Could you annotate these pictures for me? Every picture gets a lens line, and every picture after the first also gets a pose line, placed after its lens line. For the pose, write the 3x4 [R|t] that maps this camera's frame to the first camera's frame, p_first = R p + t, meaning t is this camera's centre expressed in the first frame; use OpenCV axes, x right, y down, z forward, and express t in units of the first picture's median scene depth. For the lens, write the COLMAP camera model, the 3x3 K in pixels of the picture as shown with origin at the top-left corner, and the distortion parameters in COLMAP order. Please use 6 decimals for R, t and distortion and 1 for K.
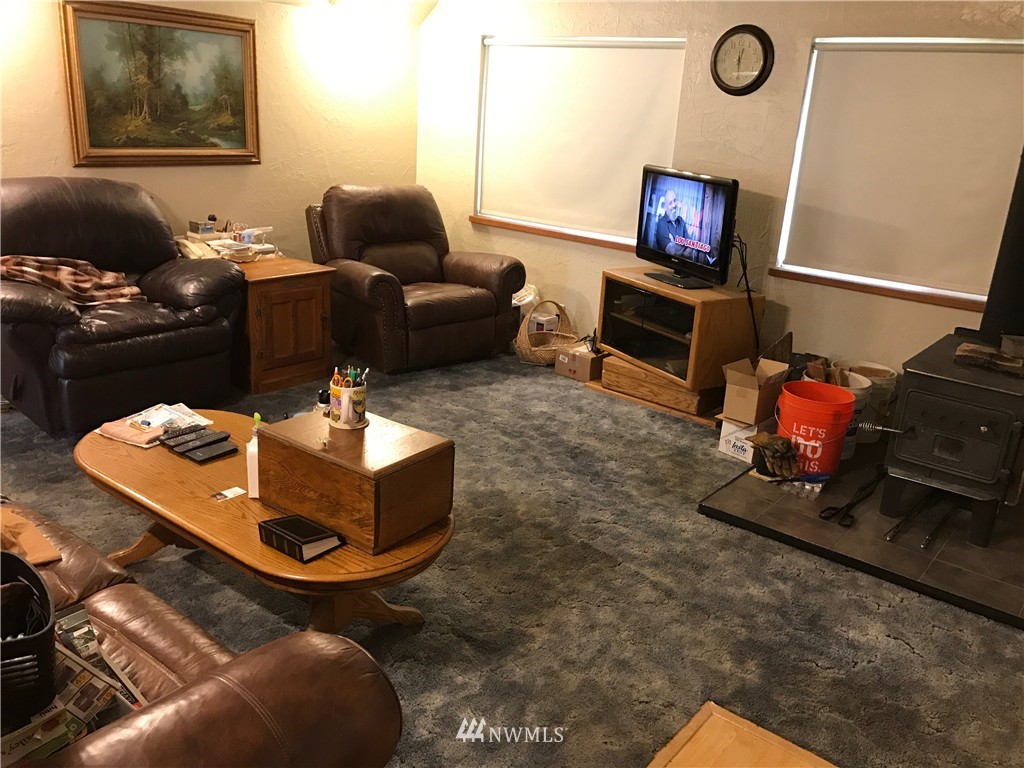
lens RADIAL K [[872.1, 0, 512.0], [0, 872.1, 384.0], [0, 0, 1]] dist [0.003389, 0.000174]
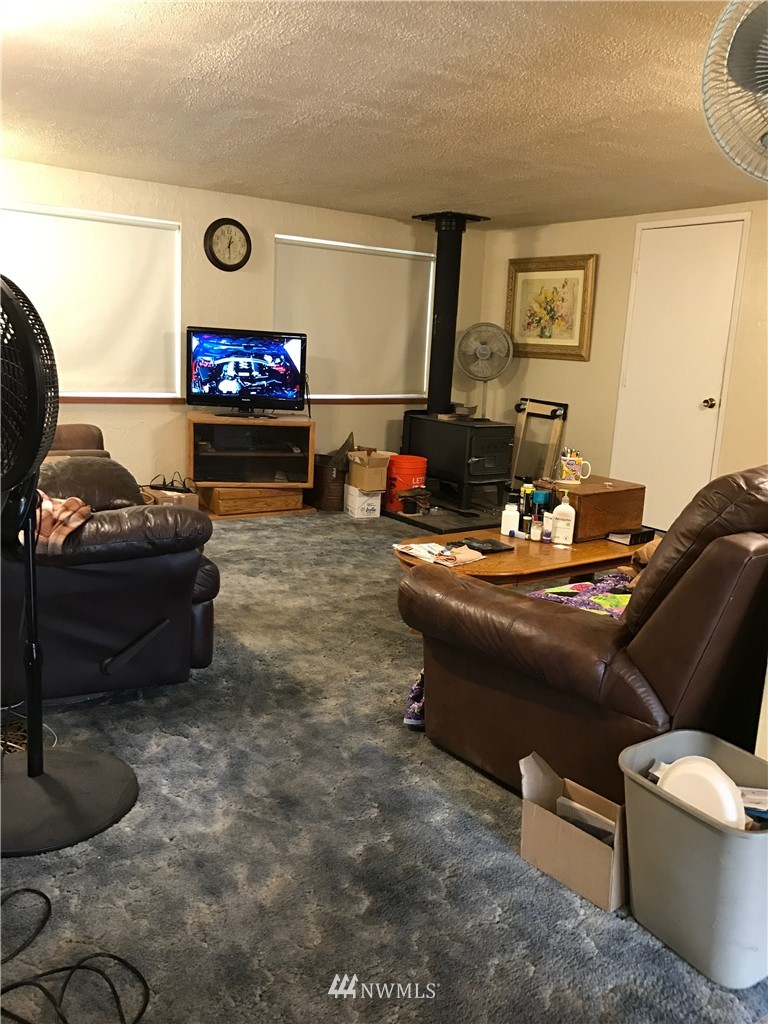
lens RADIAL K [[872.1, 0, 384.0], [0, 872.1, 512.0], [0, 0, 1]] dist [0.003389, 0.000174]
pose [[0.246325, -0.234297, 0.940441, -0.999424], [0.270022, 0.948510, 0.165582, -0.144377], [-0.930813, 0.213152, 0.296907, 0.478528]]
